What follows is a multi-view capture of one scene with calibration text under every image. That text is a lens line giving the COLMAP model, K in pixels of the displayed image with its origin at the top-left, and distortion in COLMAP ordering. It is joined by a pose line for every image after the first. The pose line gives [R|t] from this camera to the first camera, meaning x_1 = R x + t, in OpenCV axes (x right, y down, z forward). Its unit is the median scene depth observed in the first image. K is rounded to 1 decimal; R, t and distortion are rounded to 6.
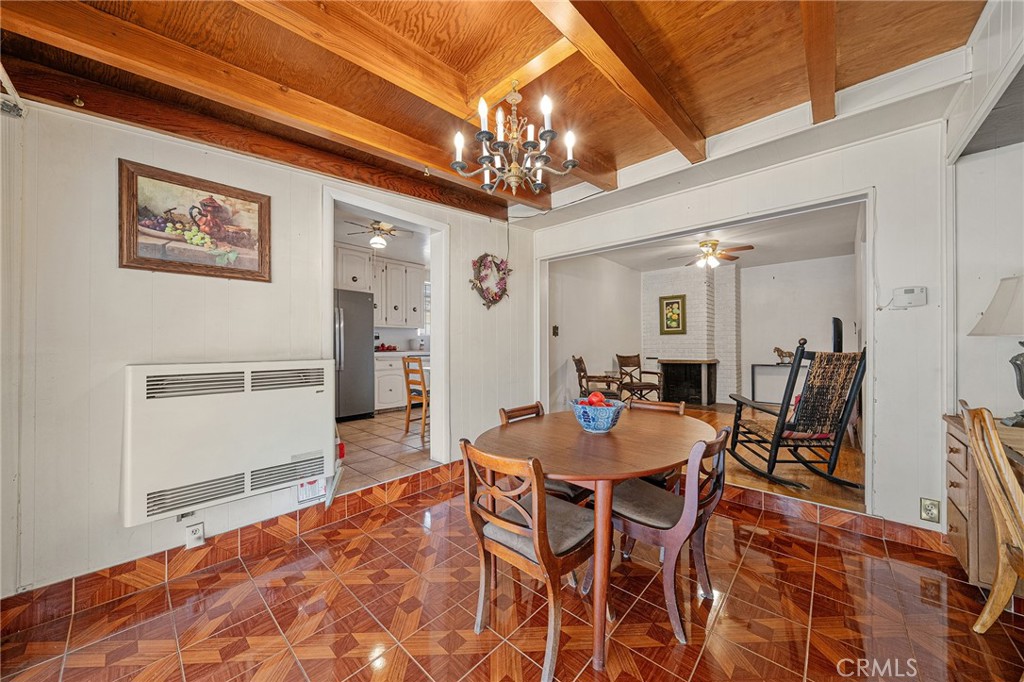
lens RADIAL K [[357.6, 0, 504.5], [0, 357.6, 341.7], [0, 0, 1]] dist [-0.000101, 0.000025]
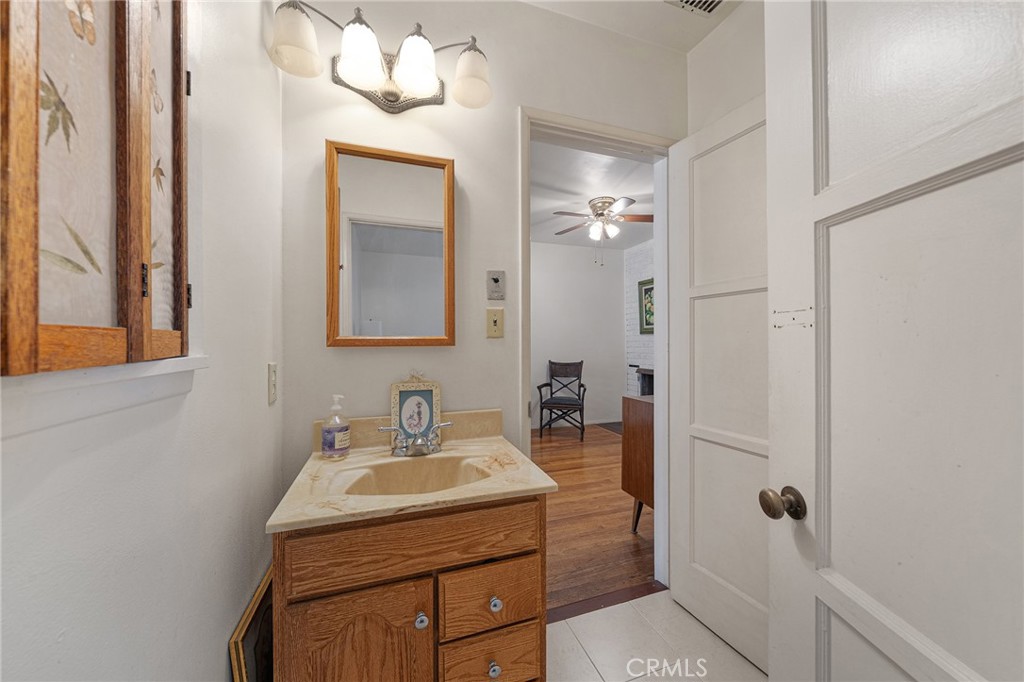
lens RADIAL K [[357.6, 0, 504.5], [0, 357.6, 341.7], [0, 0, 1]] dist [-0.000101, 0.000025]
pose [[0.878054, 0.003173, -0.478552, 0.568061], [0.003777, 0.999901, 0.013560, -0.015601], [0.478547, -0.013714, 0.877955, 0.247563]]
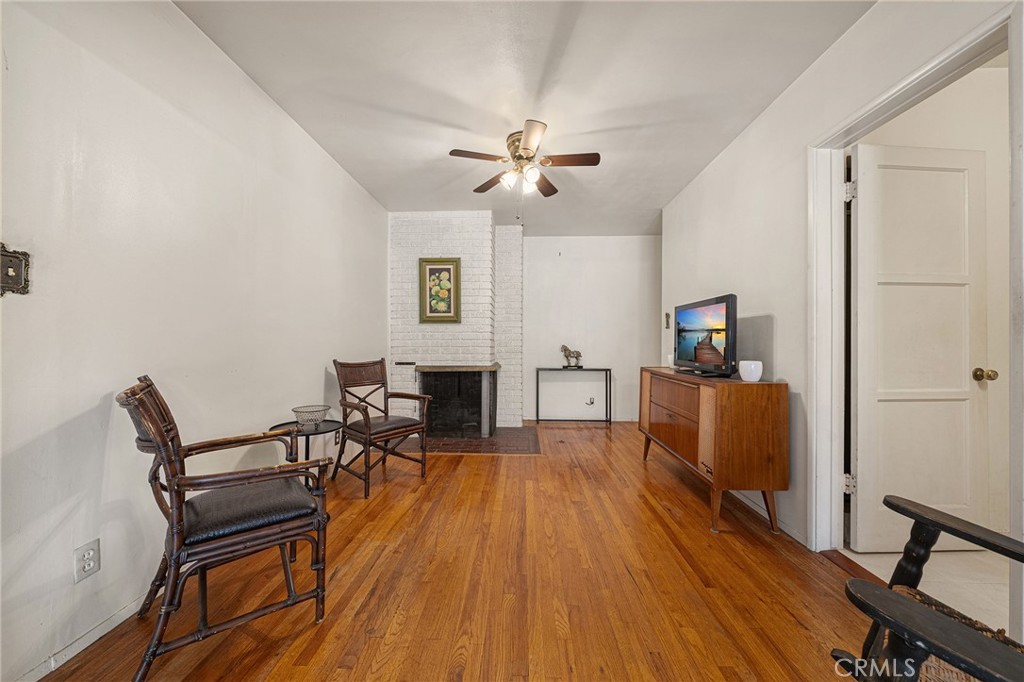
lens RADIAL K [[353.6, 0, 515.1], [0, 353.6, 341.0], [0, 0, 1]] dist [0.000053, -0.000002]
pose [[0.747543, 0.010246, 0.664135, 0.178213], [-0.014484, 0.999895, 0.000877, 0.007308], [-0.664056, -0.010275, 0.747612, 0.489349]]
